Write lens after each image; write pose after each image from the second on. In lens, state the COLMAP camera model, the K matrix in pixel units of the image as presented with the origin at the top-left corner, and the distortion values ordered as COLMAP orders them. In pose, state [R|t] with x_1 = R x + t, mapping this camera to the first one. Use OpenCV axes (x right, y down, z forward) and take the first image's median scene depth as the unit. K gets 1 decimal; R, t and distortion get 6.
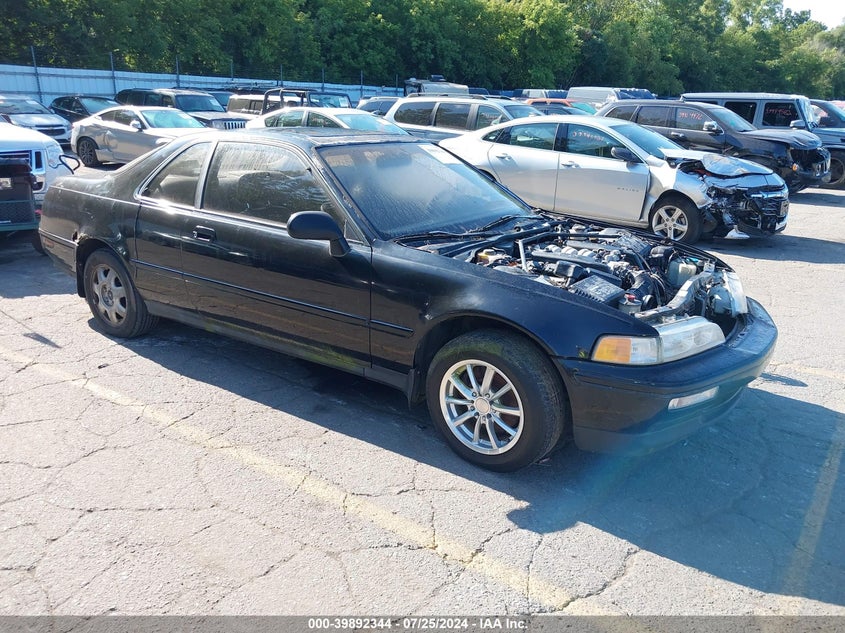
lens RADIAL K [[684.8, 0, 426.7], [0, 684.8, 316.1], [0, 0, 1]] dist [-0.005401, -0.001544]
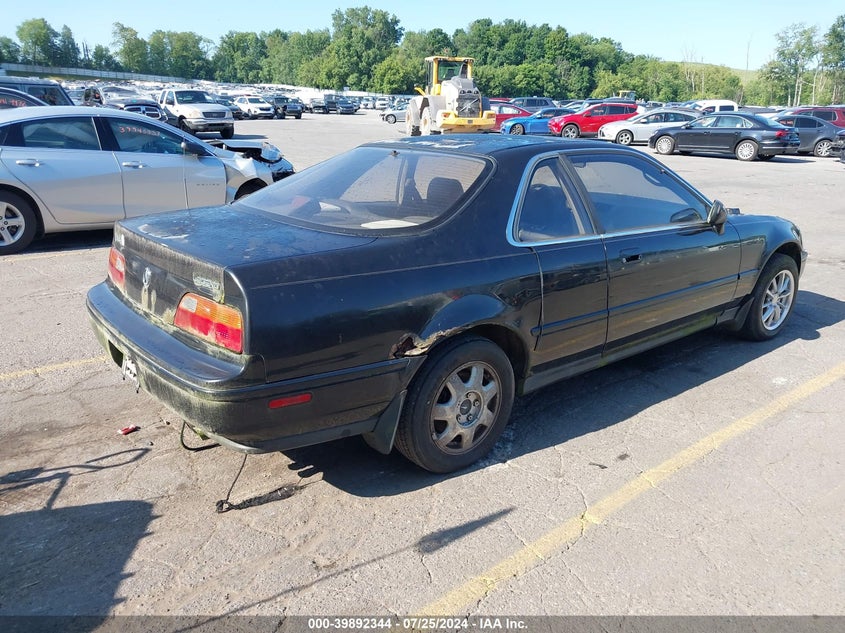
lens RADIAL K [[684.8, 0, 426.7], [0, 684.8, 316.1], [0, 0, 1]] dist [-0.005401, -0.001544]
pose [[0.207349, -0.274328, 0.939016, -1.059082], [0.250706, 0.942722, 0.220051, -0.262774], [-0.945597, 0.189789, 0.264248, 0.868115]]
